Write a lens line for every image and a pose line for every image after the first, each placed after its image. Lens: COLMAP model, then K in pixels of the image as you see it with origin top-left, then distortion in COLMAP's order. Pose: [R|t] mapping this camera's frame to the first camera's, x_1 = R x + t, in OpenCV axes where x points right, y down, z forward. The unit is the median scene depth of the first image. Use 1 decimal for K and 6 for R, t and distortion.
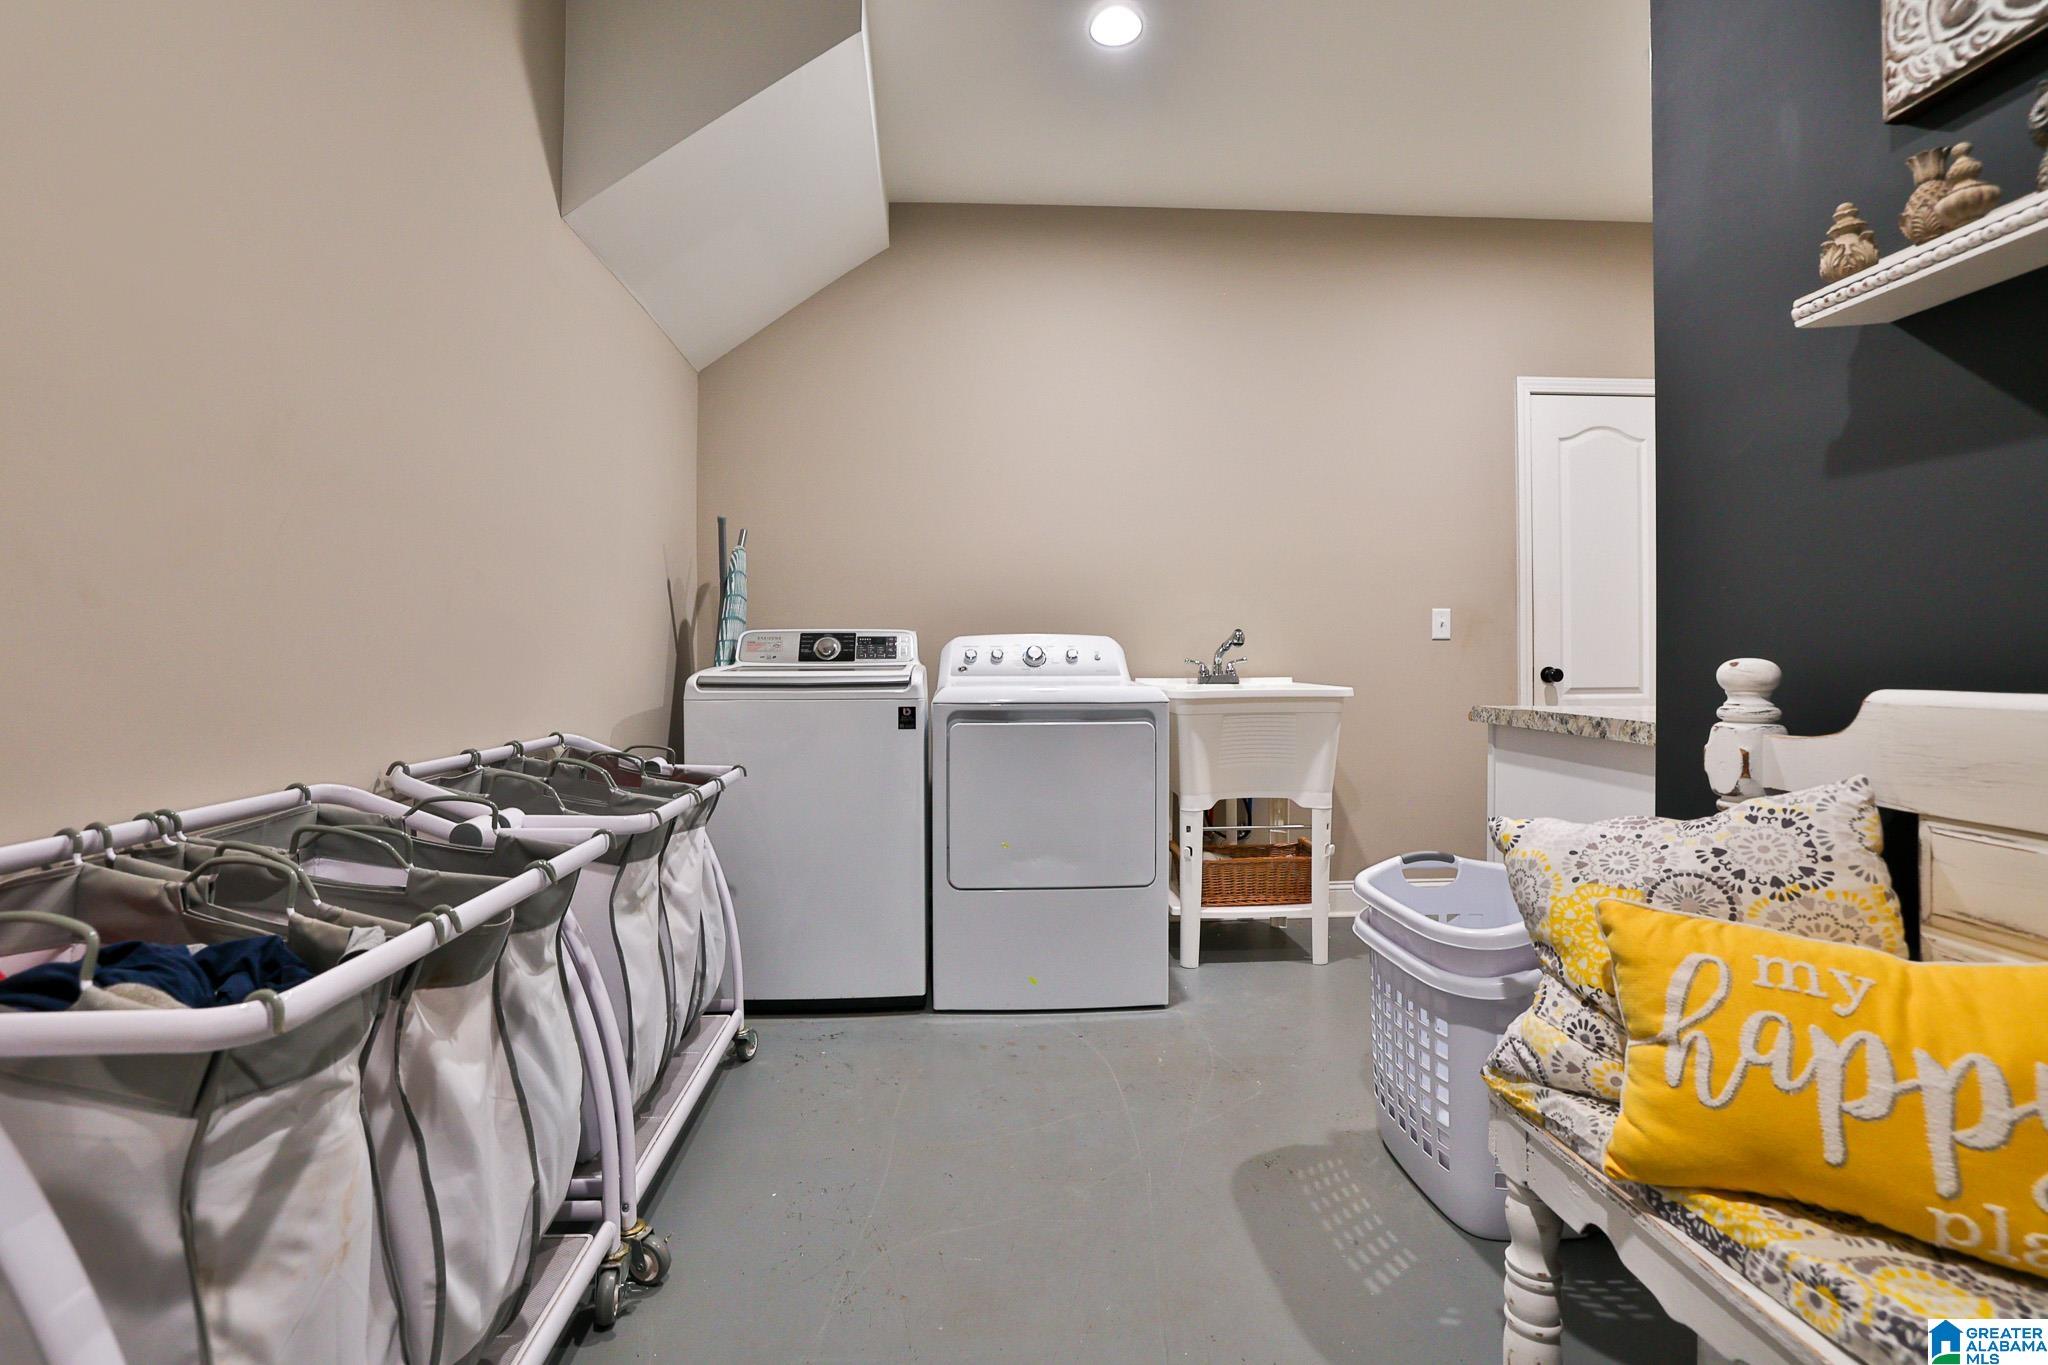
lens RADIAL K [[938.7, 0, 1022.8], [0, 938.7, 666.2], [0, 0, 1]] dist [-0.047741, 0.016348]
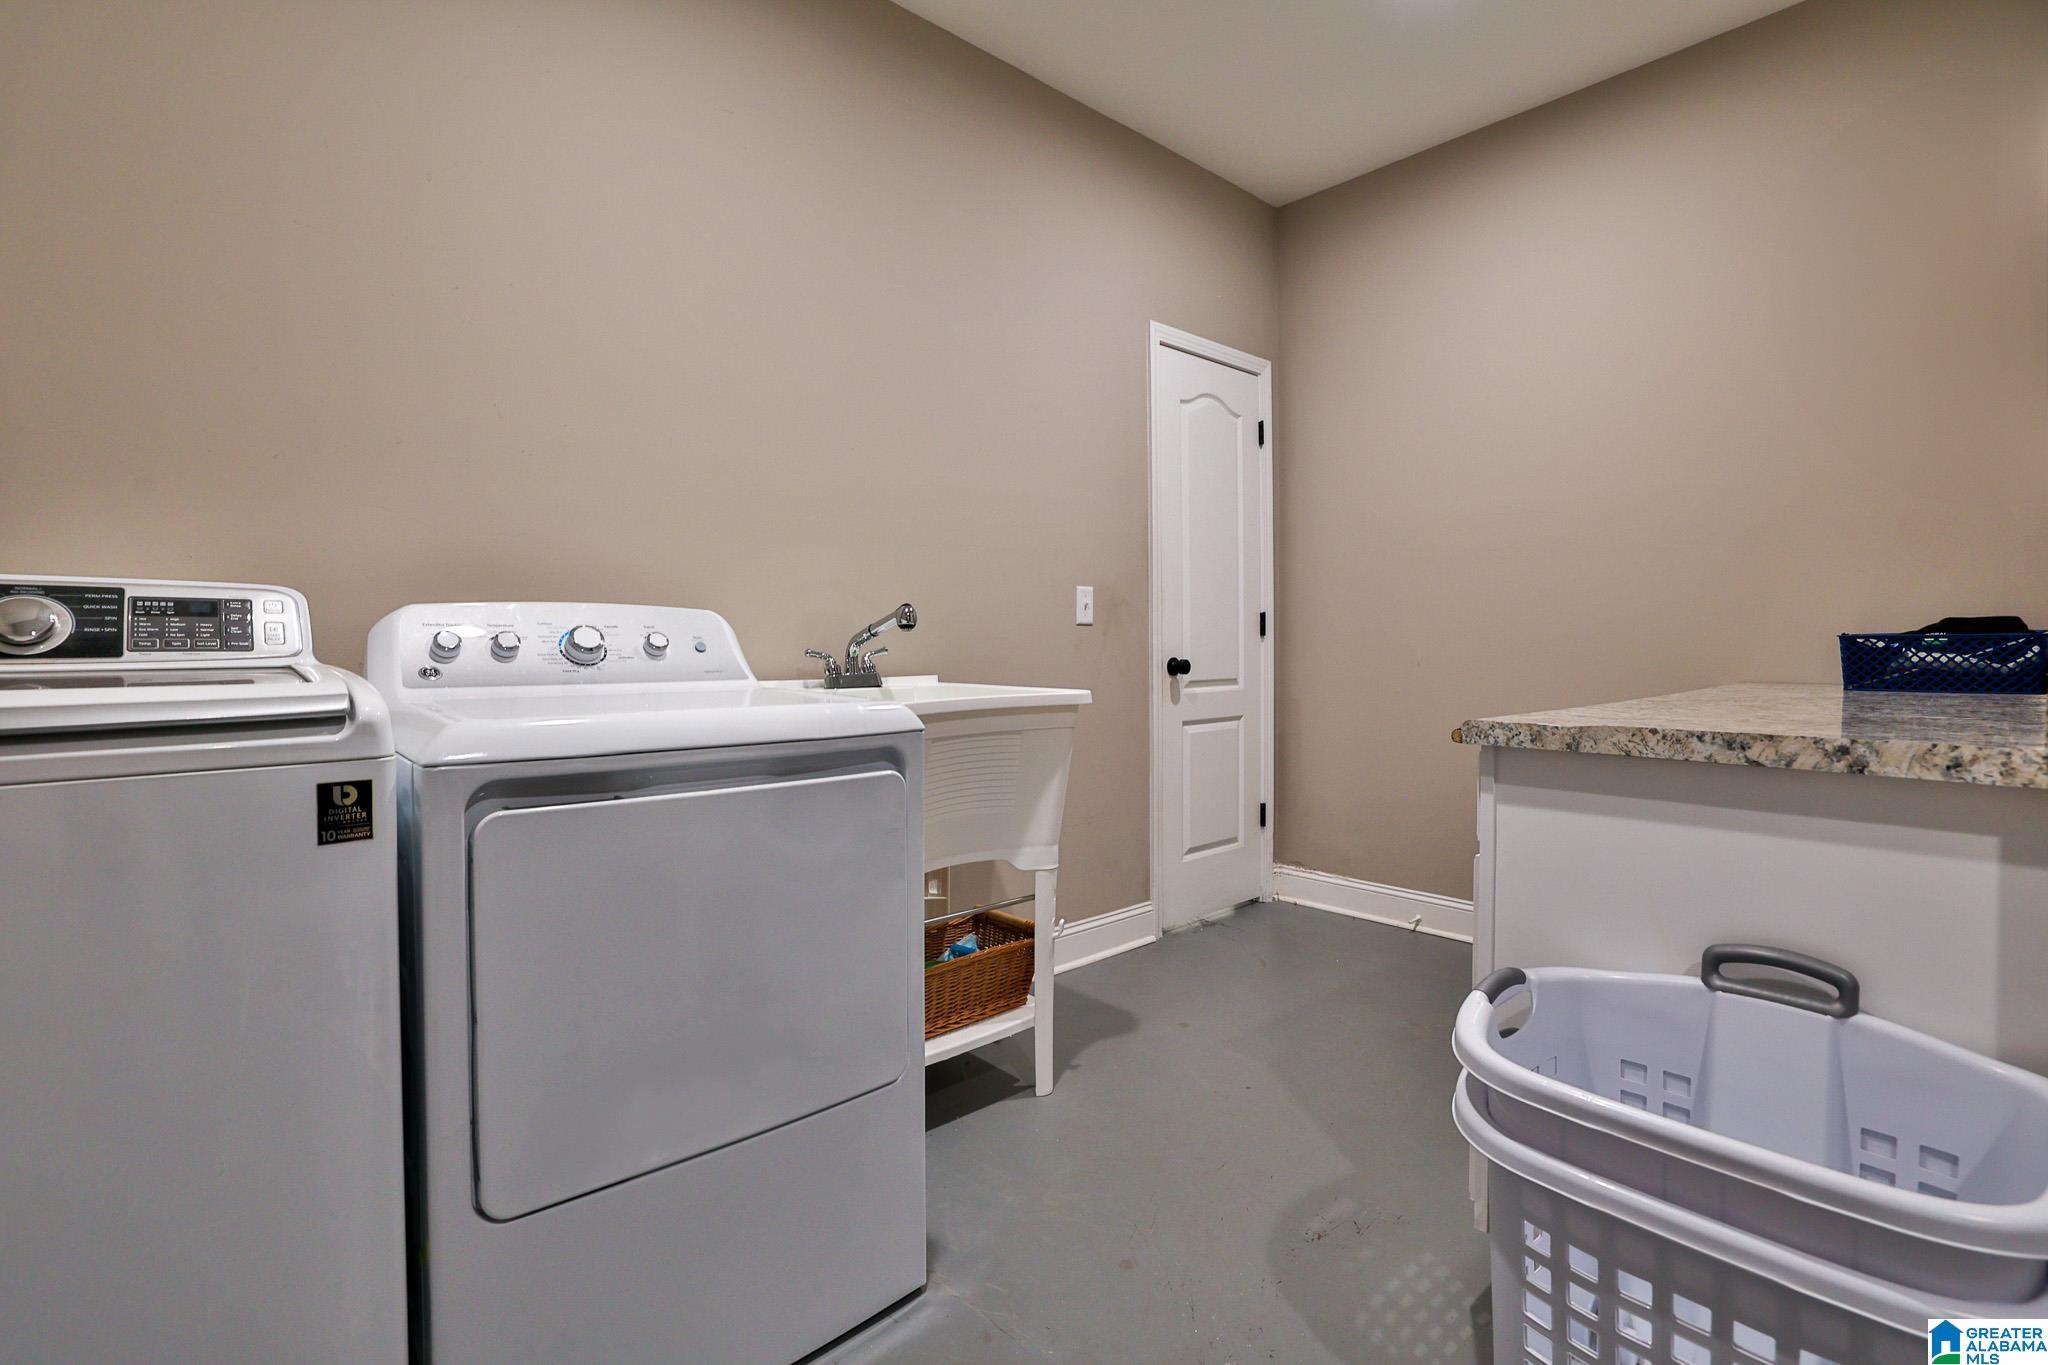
lens RADIAL K [[938.7, 0, 1013.6], [0, 938.7, 652.4], [0, 0, 1]] dist [-0.047741, 0.016348]
pose [[0.802708, -0.004892, 0.596352, -0.103862], [0.007915, 0.999966, -0.002451, -0.003483], [-0.596320, 0.006688, 0.802719, 0.453841]]
